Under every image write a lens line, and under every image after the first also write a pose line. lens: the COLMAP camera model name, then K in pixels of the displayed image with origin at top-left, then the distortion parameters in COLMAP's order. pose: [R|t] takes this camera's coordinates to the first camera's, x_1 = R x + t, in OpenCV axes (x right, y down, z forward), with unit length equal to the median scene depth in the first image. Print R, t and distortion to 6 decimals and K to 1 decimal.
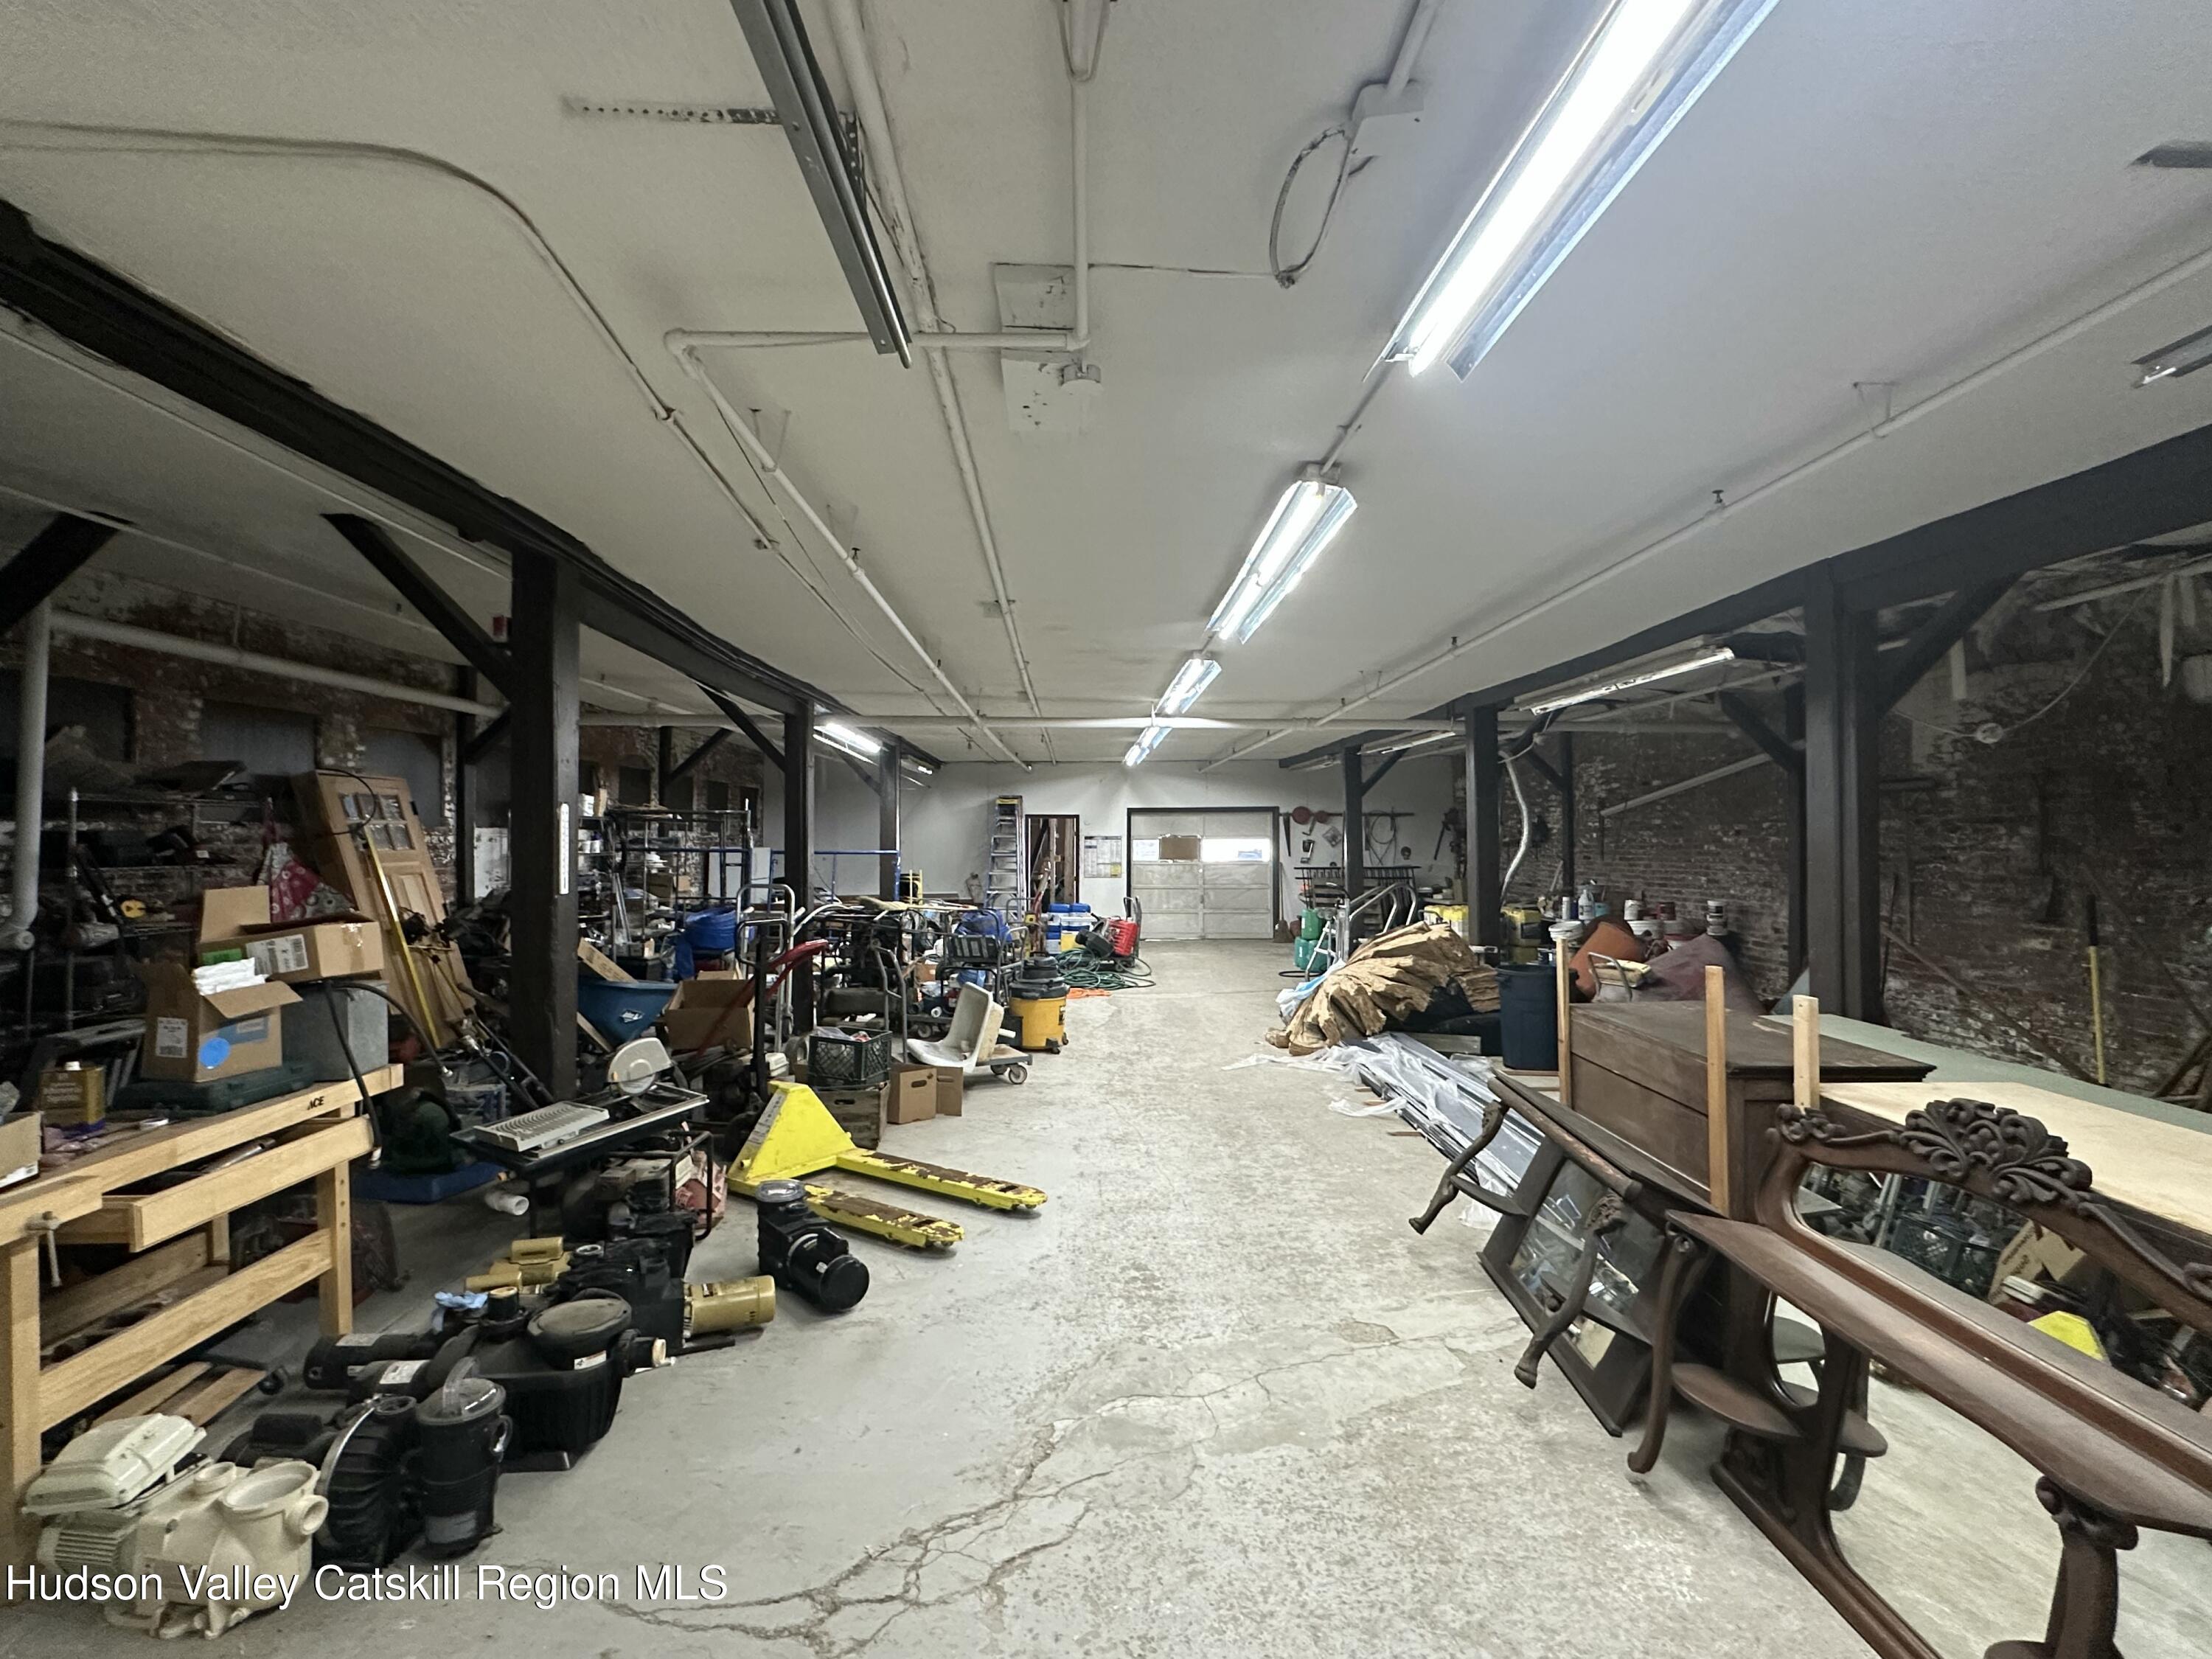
lens RADIAL K [[1044.0, 0, 1110.4], [0, 1044.0, 831.8], [0, 0, 1]] dist [0.000031, 0.000003]
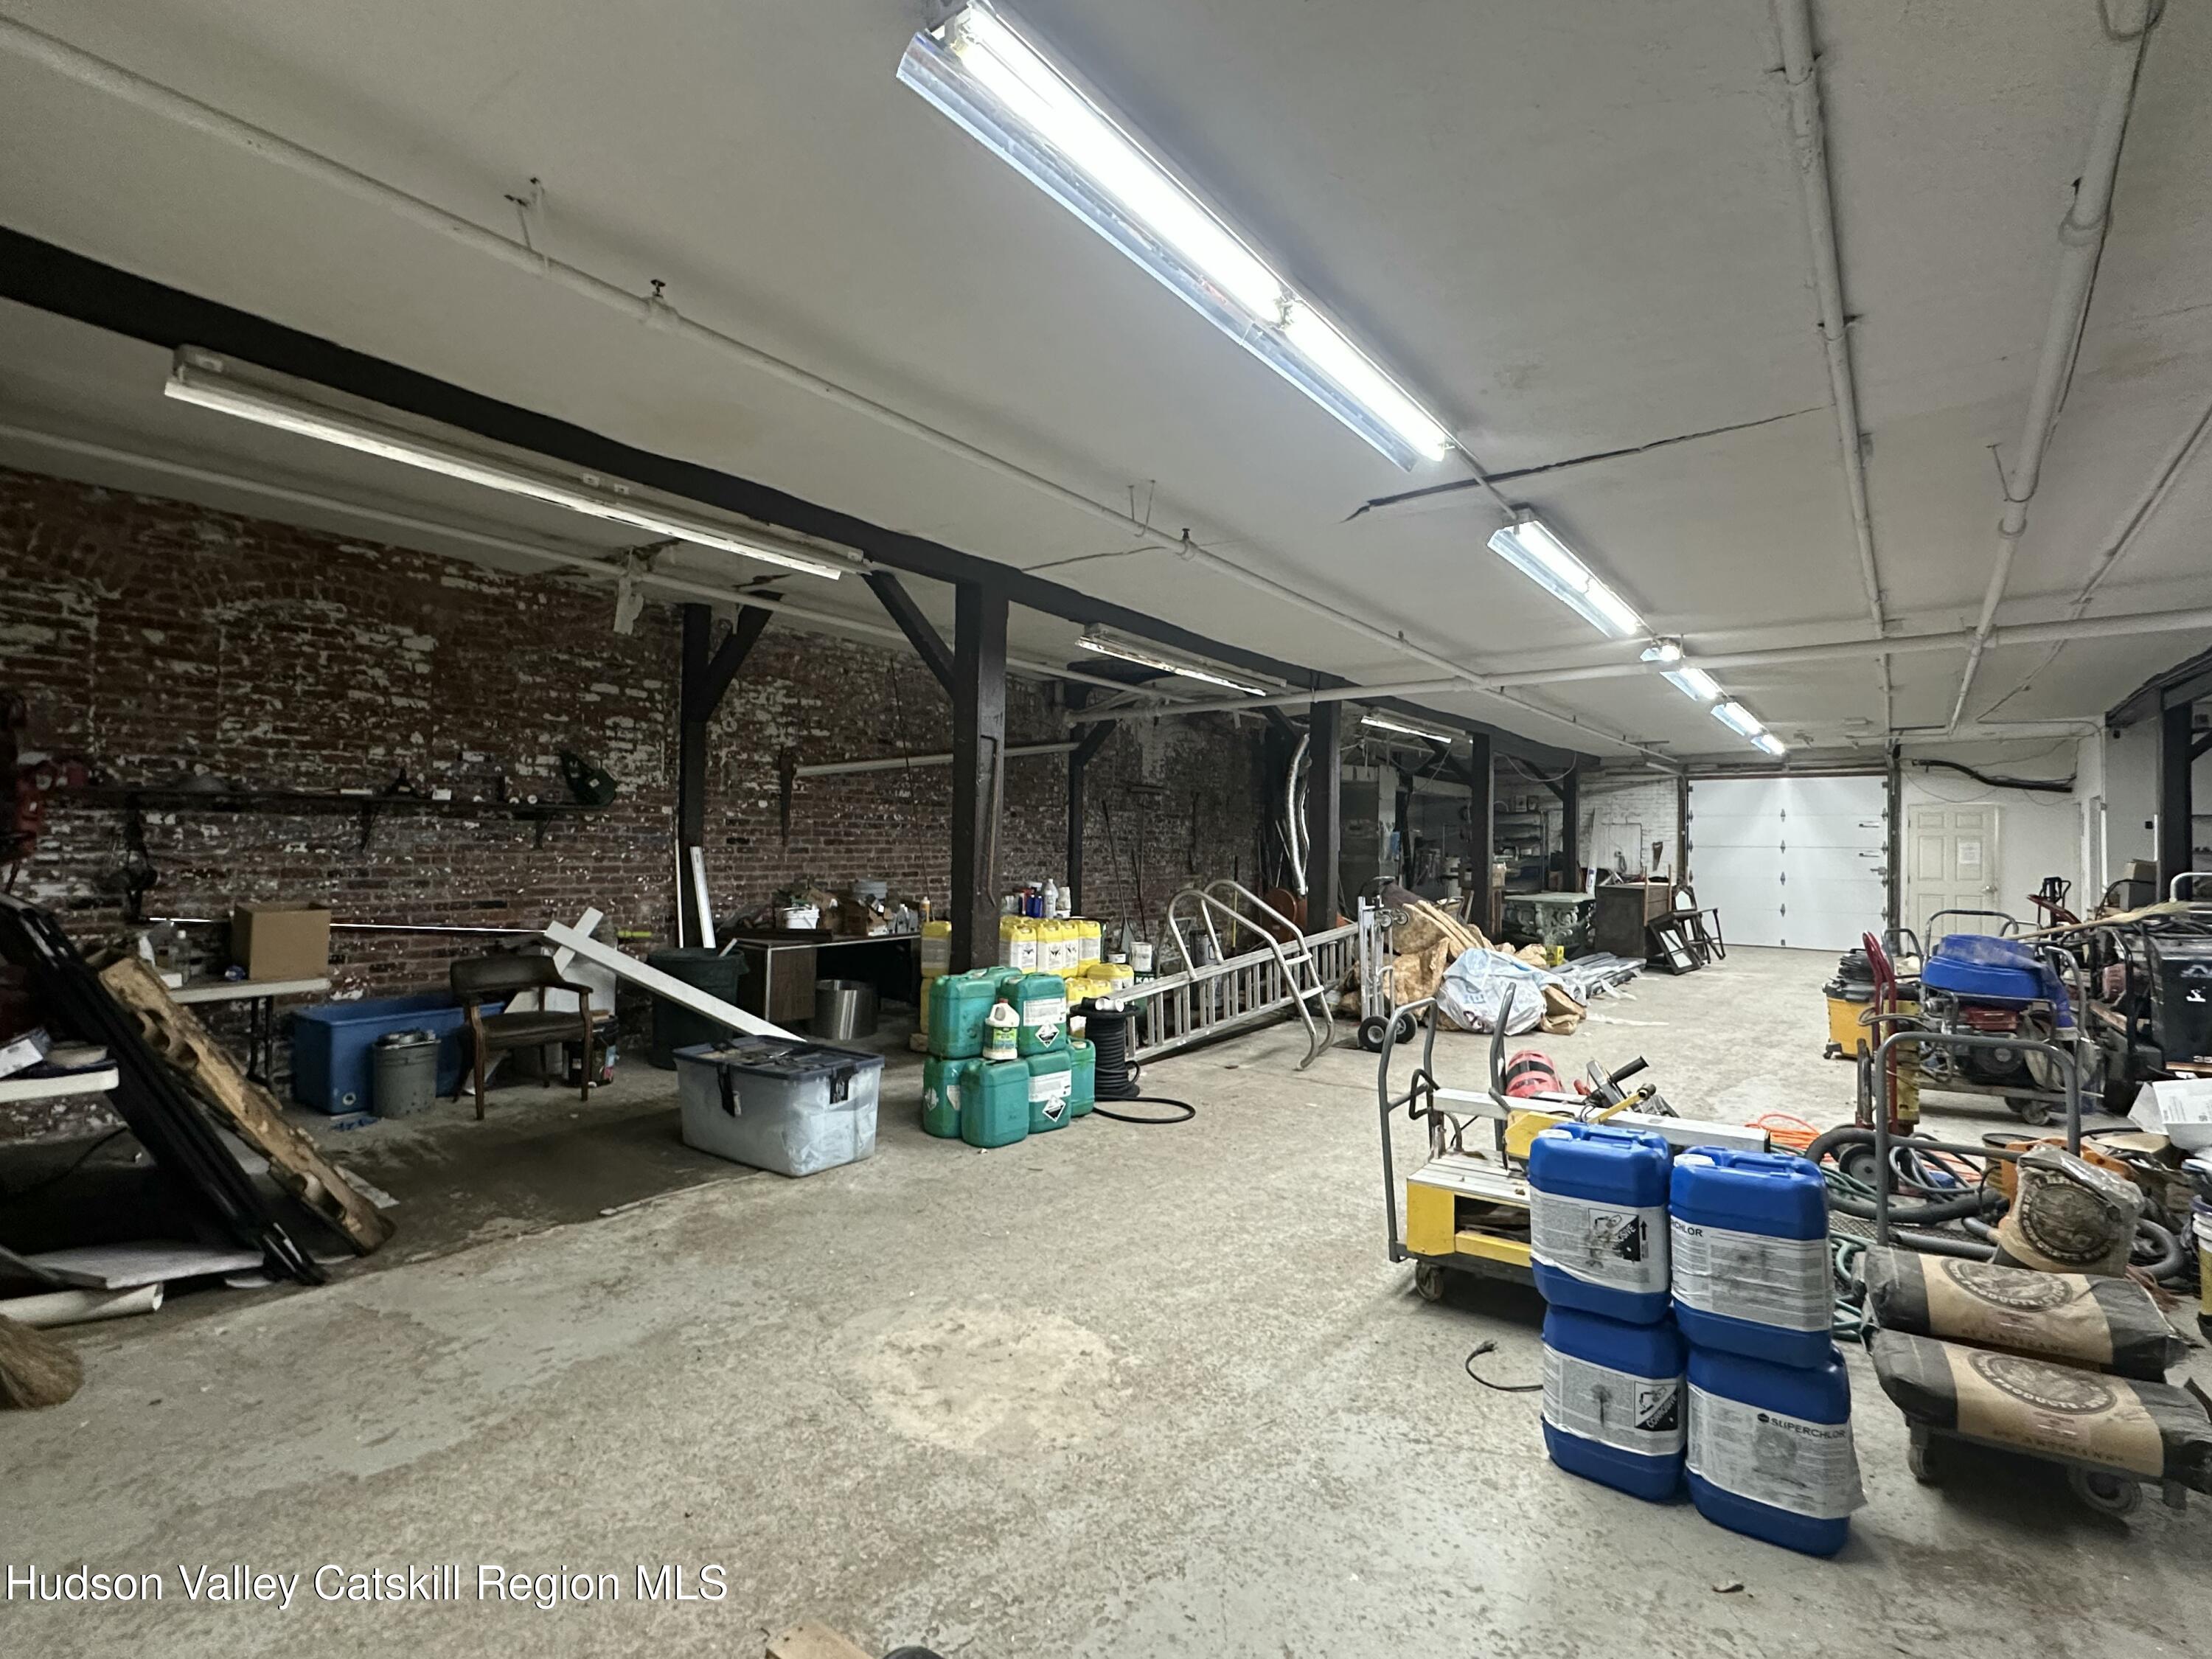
lens RADIAL K [[1044.0, 0, 1105.7], [0, 1044.0, 838.1], [0, 0, 1]] dist [0.000031, 0.000003]
pose [[-0.773583, 0.014448, 0.633530, -0.106582], [-0.002393, 0.999666, -0.025721, 0.050252], [-0.633690, -0.021413, -0.773290, 1.750493]]
